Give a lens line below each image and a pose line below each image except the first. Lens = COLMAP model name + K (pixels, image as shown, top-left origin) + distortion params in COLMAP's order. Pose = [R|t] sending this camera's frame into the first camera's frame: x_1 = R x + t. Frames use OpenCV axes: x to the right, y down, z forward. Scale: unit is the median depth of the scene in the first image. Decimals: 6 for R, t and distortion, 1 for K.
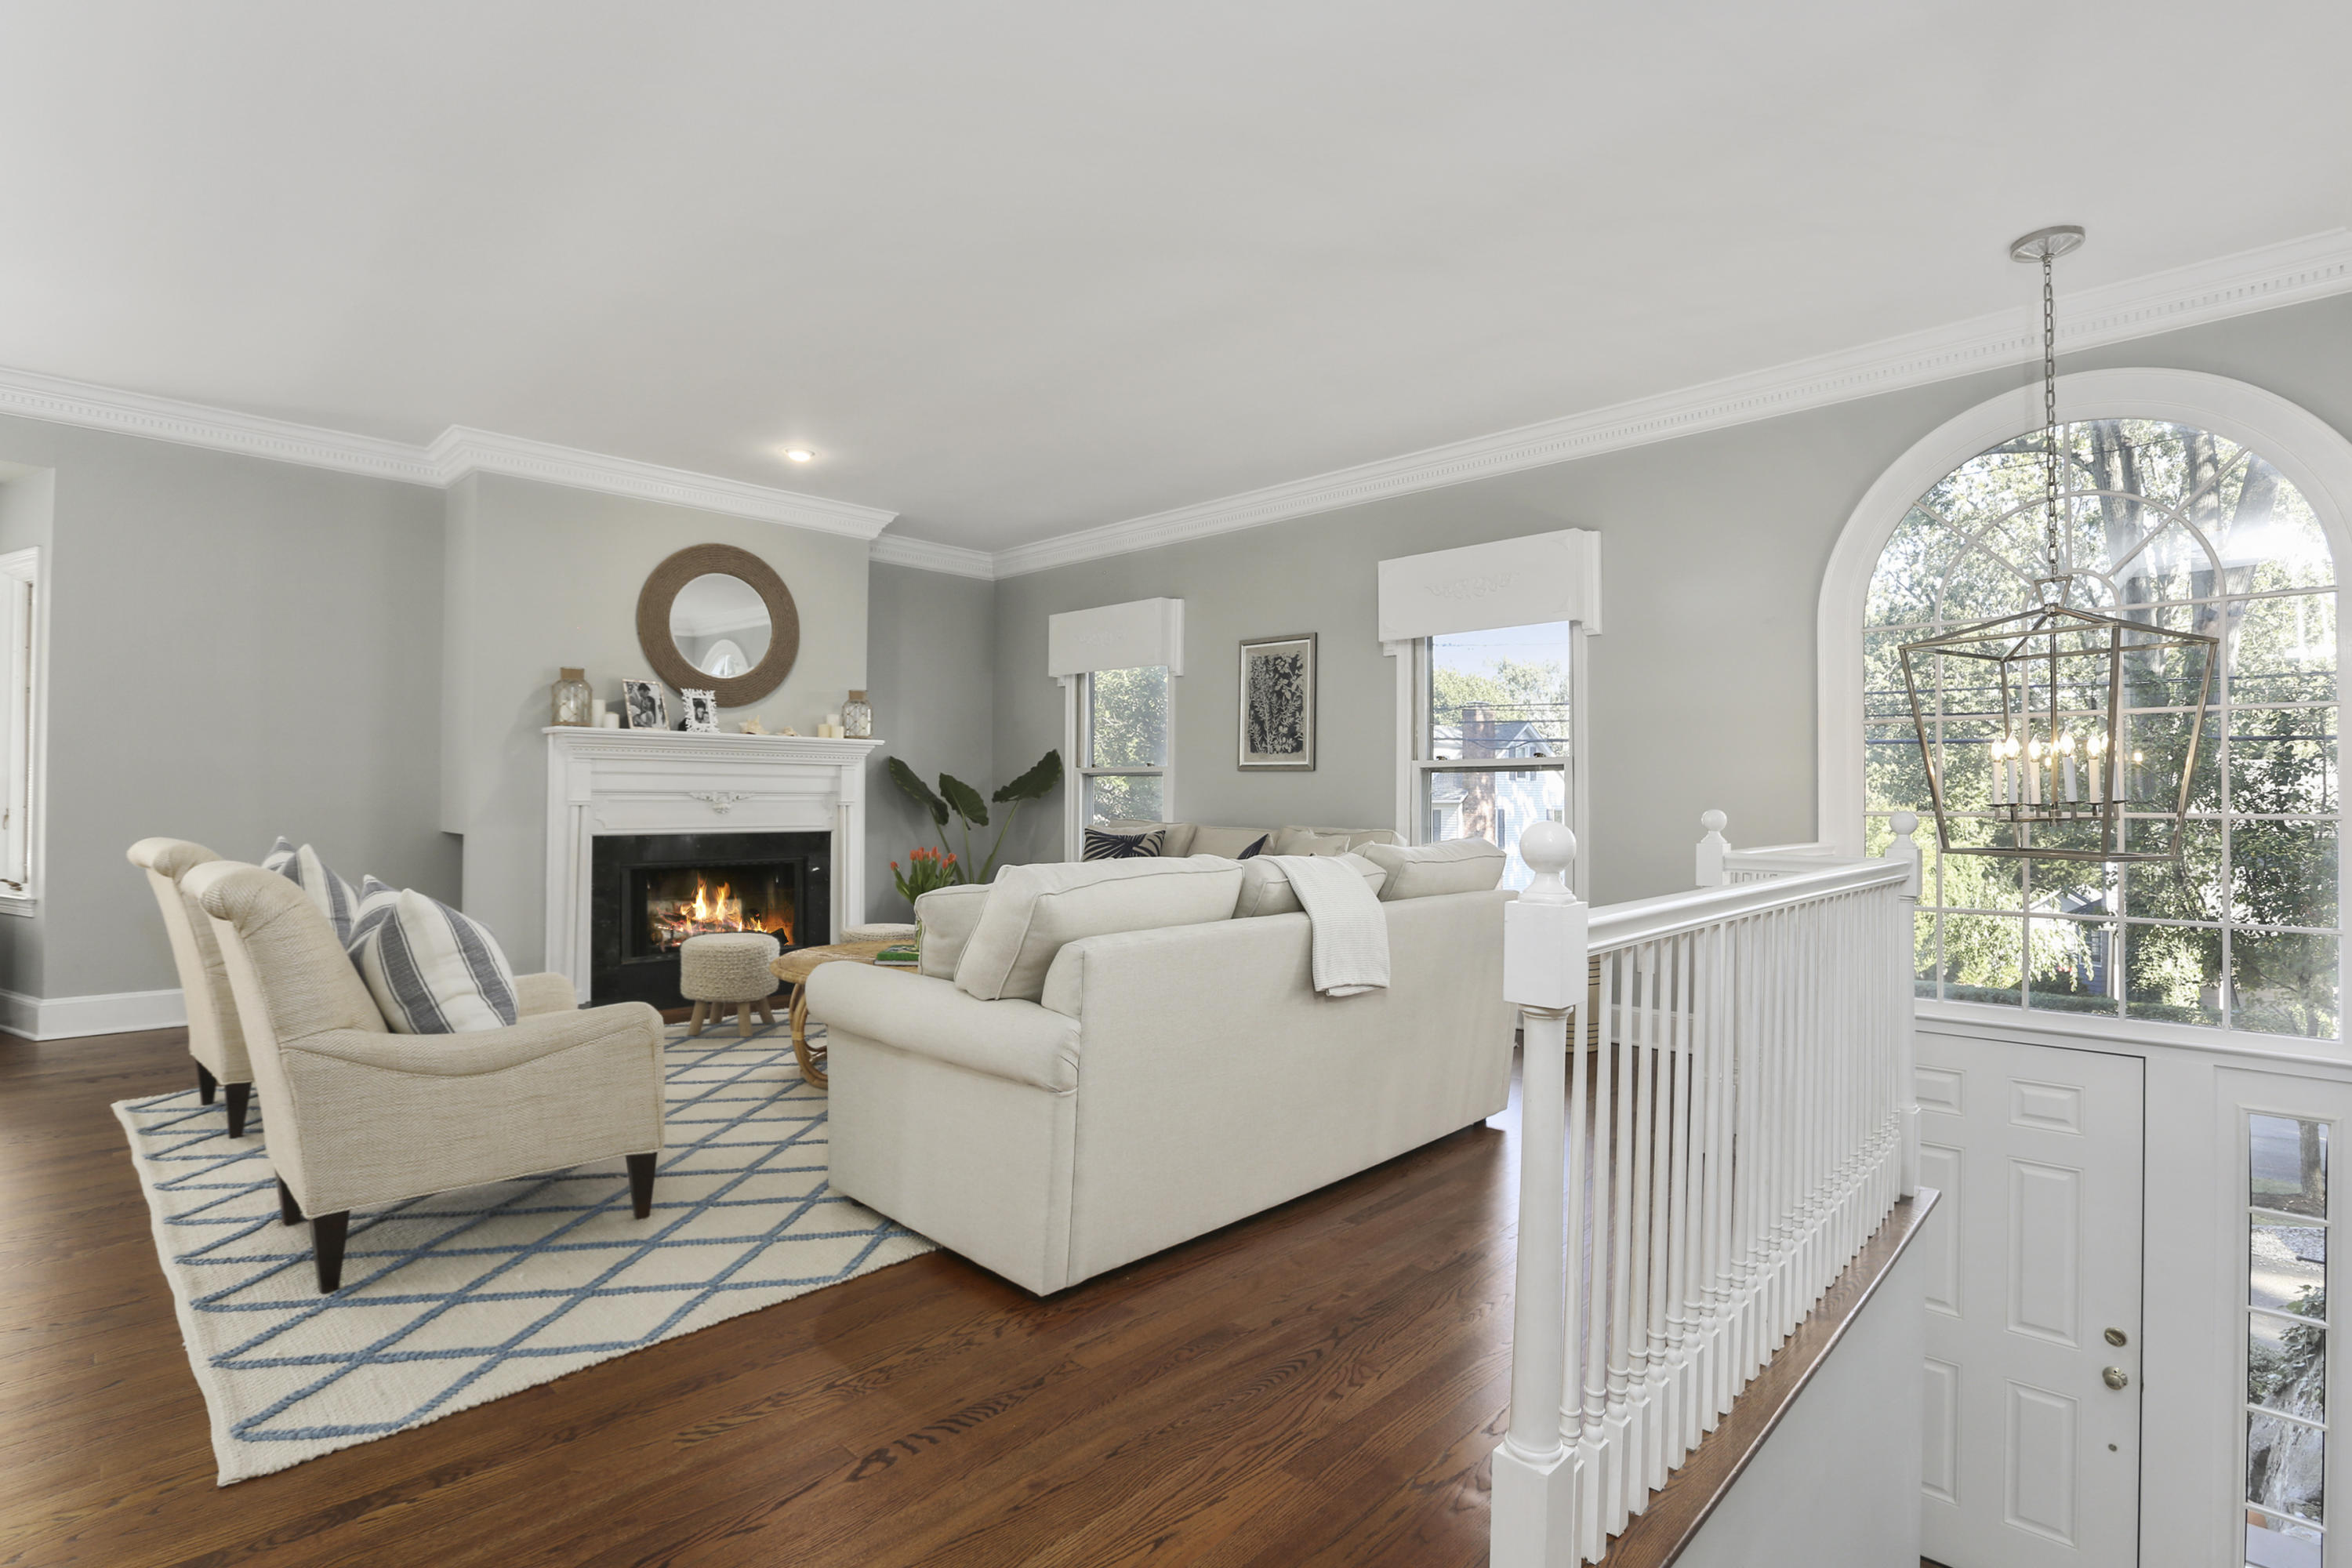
lens RADIAL K [[1091.2, 0, 1172.9], [0, 1091.2, 774.0], [0, 0, 1]] dist [-0.034939, 0.000875]
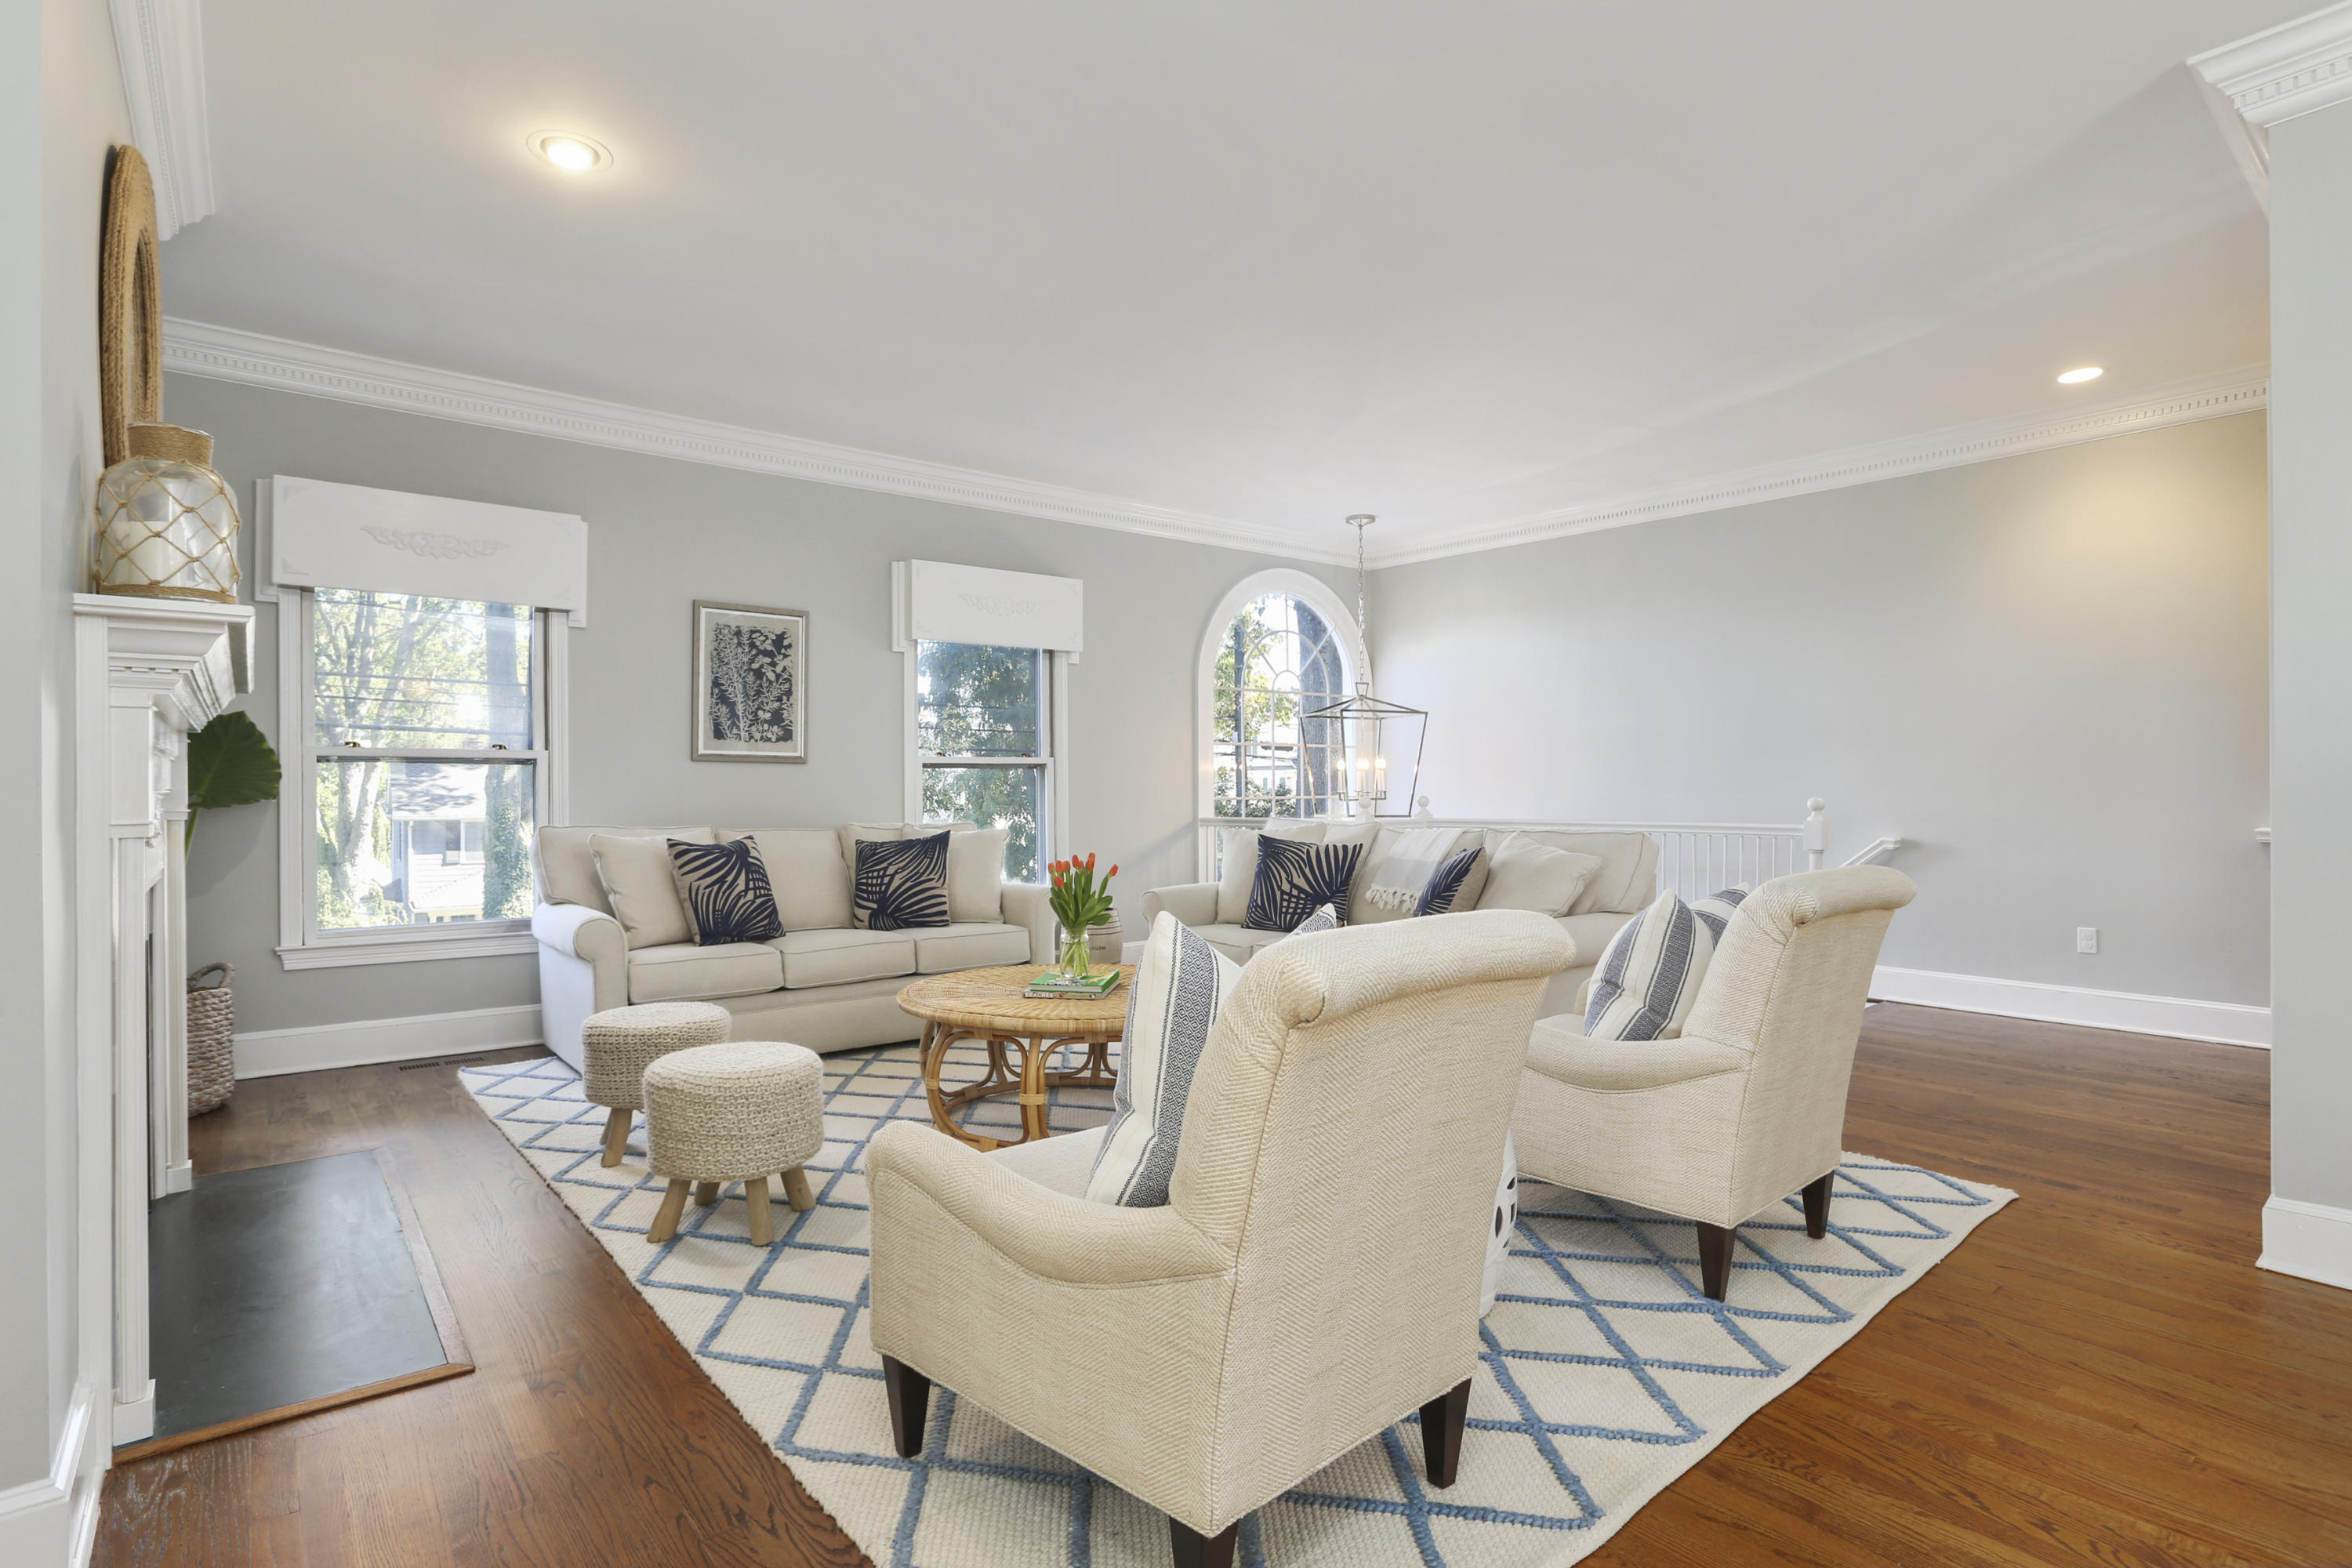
lens RADIAL K [[1148.1, 0, 1170.7], [0, 1148.1, 782.9], [0, 0, 1]] dist [-0.003878, -0.000163]
pose [[0.096471, -0.005566, 0.995320, -1.027333], [-0.016177, 0.999844, 0.007160, 0.002295], [-0.995204, -0.016792, 0.096366, 0.778589]]
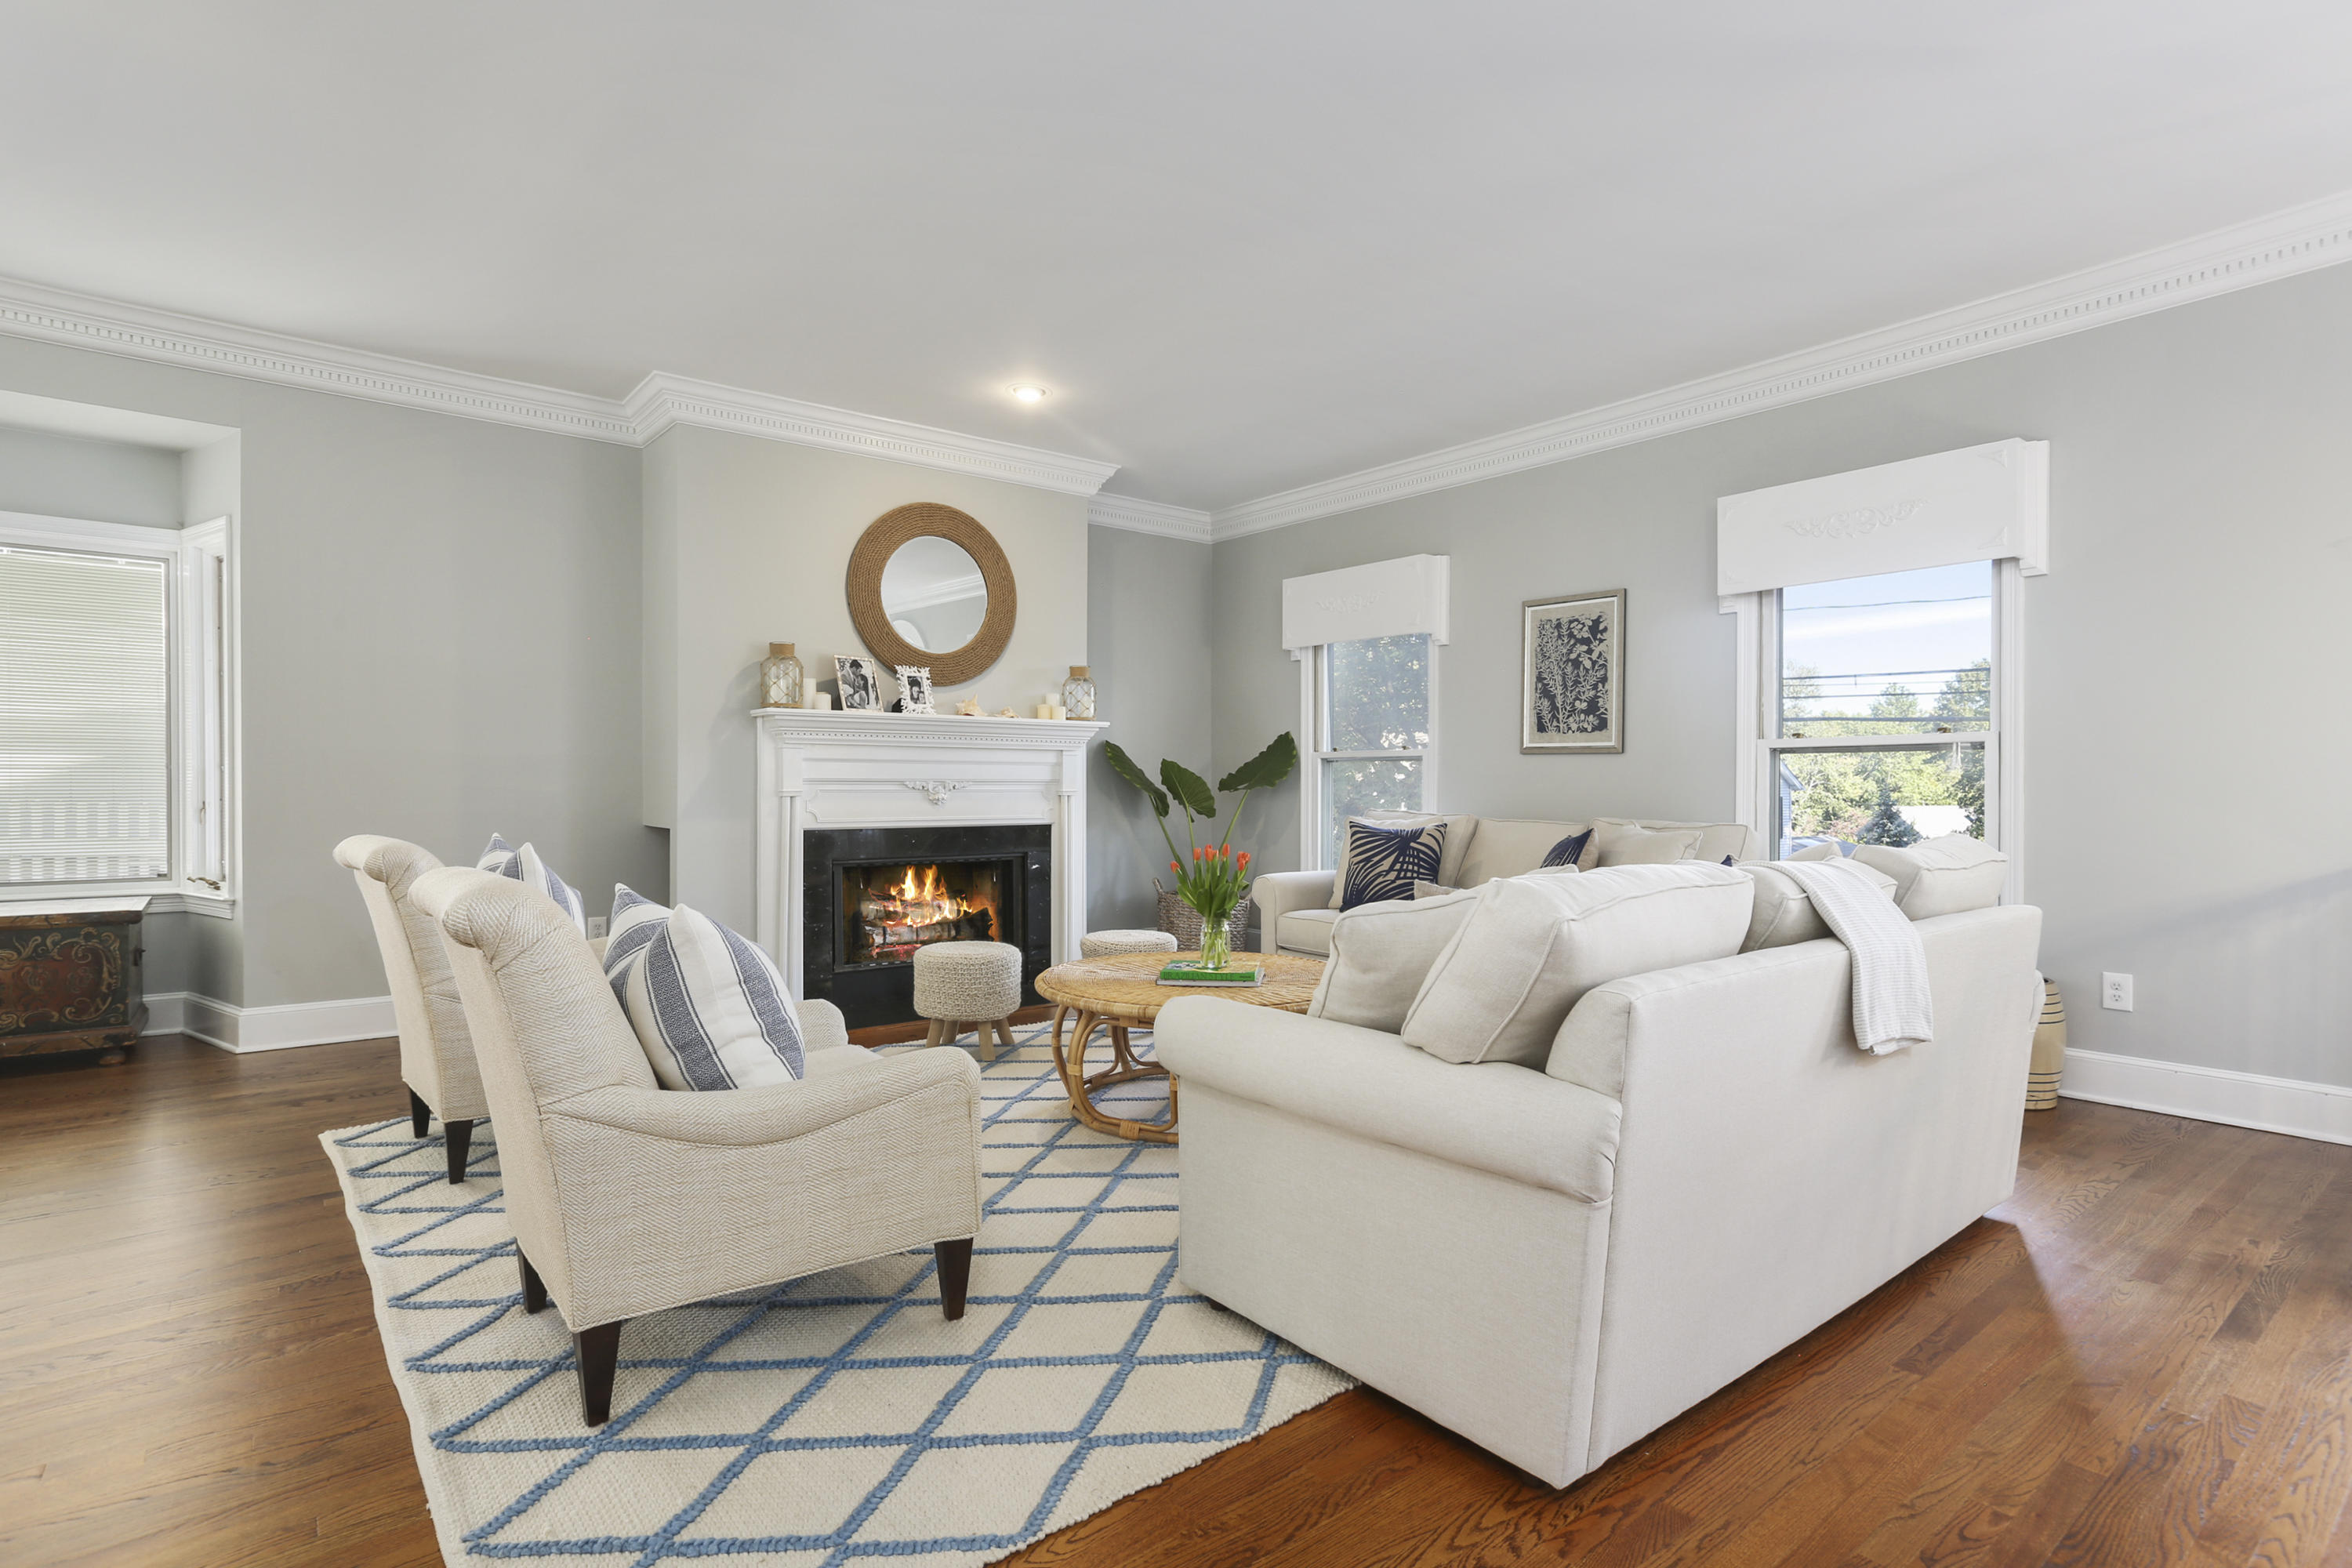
lens RADIAL K [[1138.6, 0, 1183.4], [0, 1138.6, 789.0], [0, 0, 1]] dist [-0.021903, -0.000473]
pose [[0.992590, -0.002579, -0.121484, -0.129018], [0.005346, 0.999734, 0.022452, 0.004141], [0.121394, -0.022935, 0.992339, 0.118101]]
